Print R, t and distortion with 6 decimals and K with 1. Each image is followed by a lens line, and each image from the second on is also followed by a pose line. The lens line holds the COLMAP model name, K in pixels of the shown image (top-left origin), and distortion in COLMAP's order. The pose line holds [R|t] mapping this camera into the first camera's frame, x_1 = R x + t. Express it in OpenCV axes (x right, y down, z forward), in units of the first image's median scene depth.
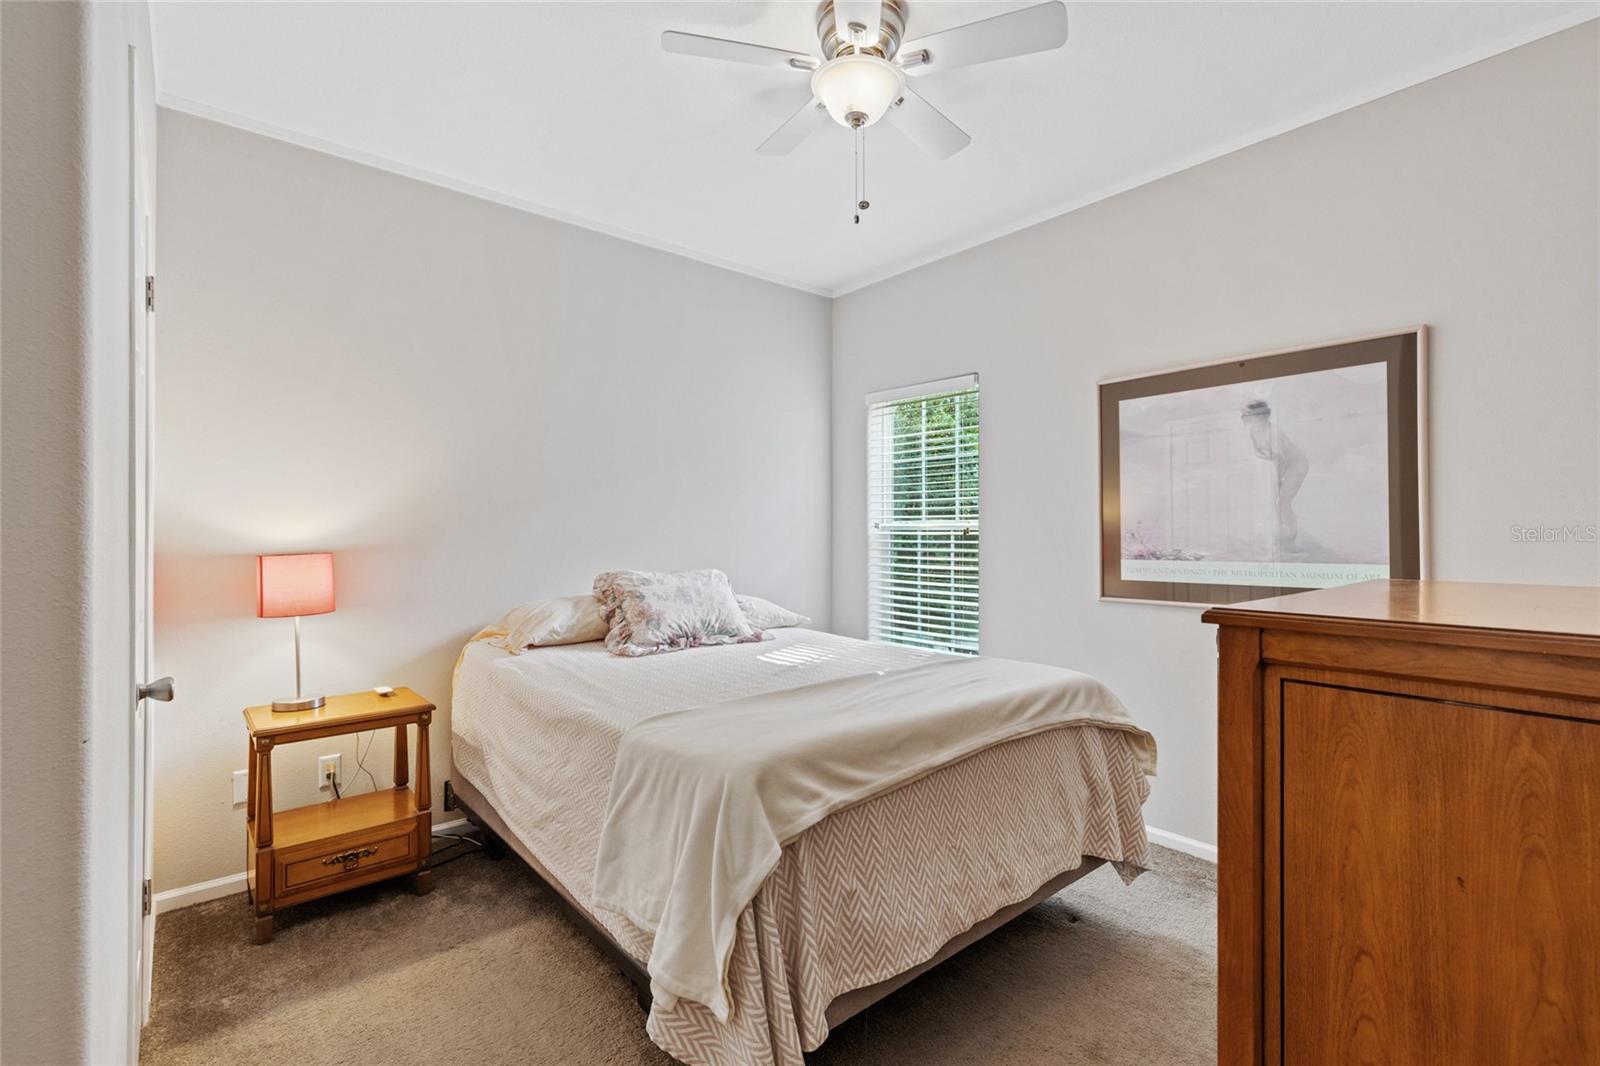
lens RADIAL K [[715.2, 0, 797.3], [0, 715.2, 545.7], [0, 0, 1]] dist [0.000929, -0.000485]
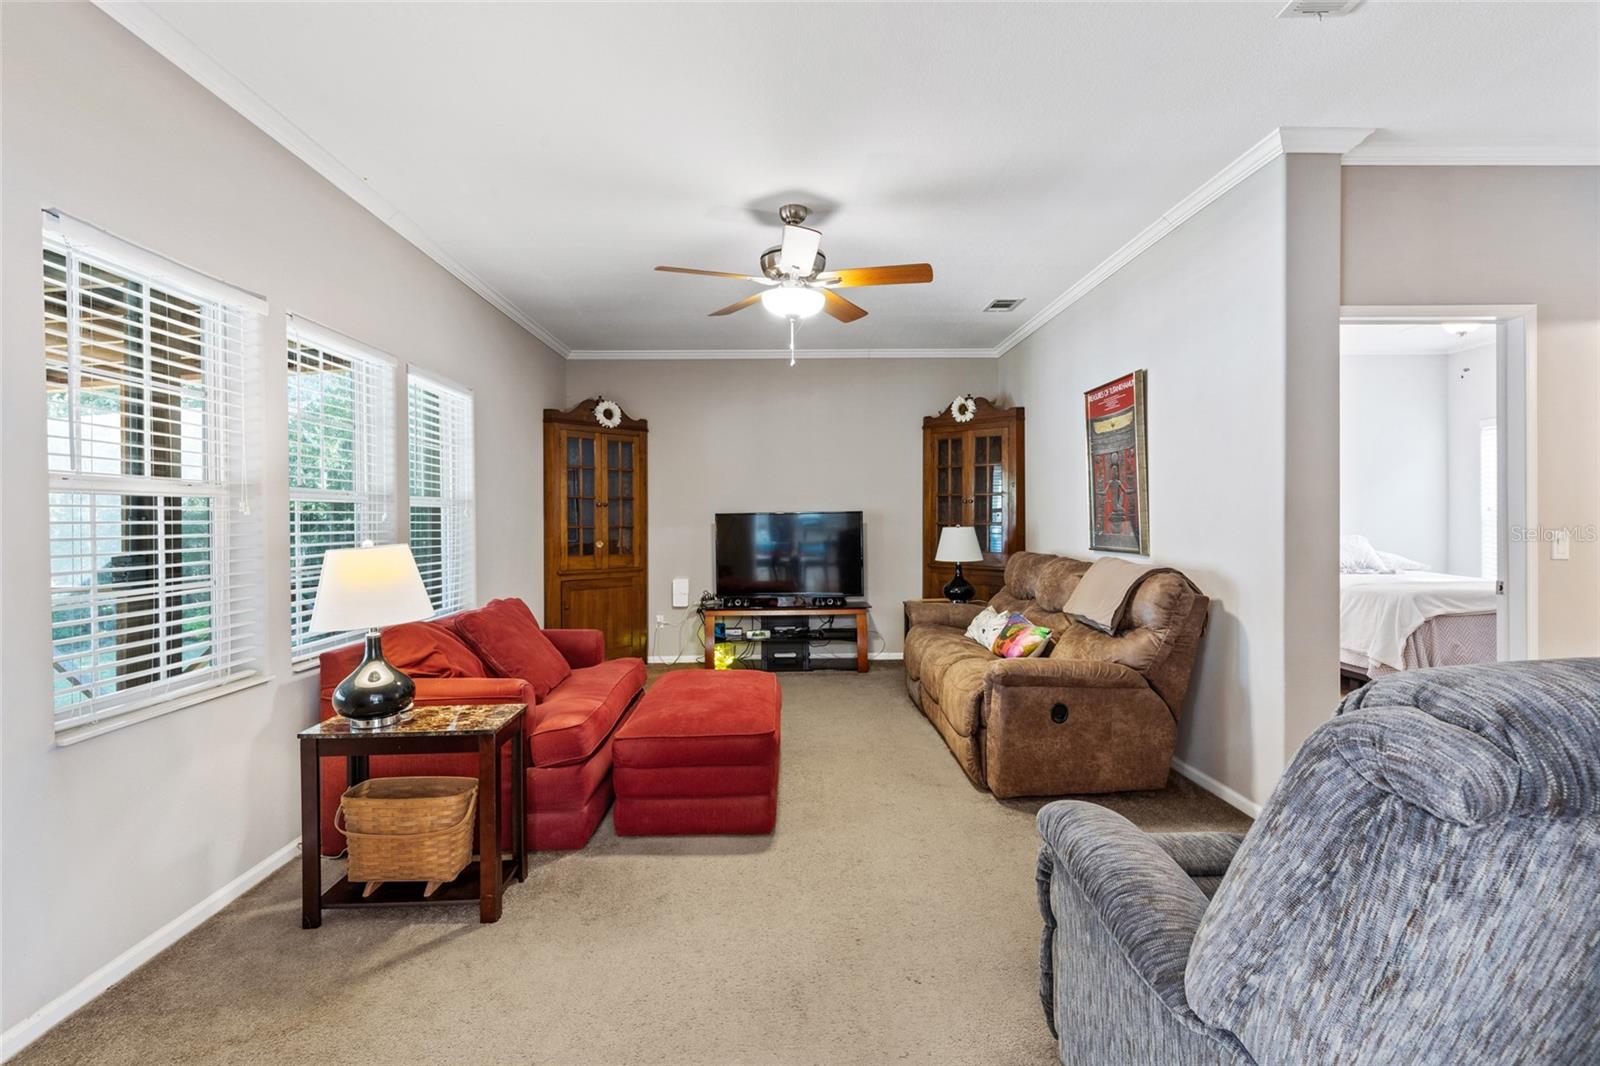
lens RADIAL K [[729.1, 0, 800.8], [0, 729.1, 524.2], [0, 0, 1]] dist [0.002895, 0.000422]
pose [[0.779848, 0.002284, -0.625965, -0.134937], [-0.005789, 0.999977, -0.003563, 0.042927], [0.625942, 0.006402, 0.779843, -2.844279]]
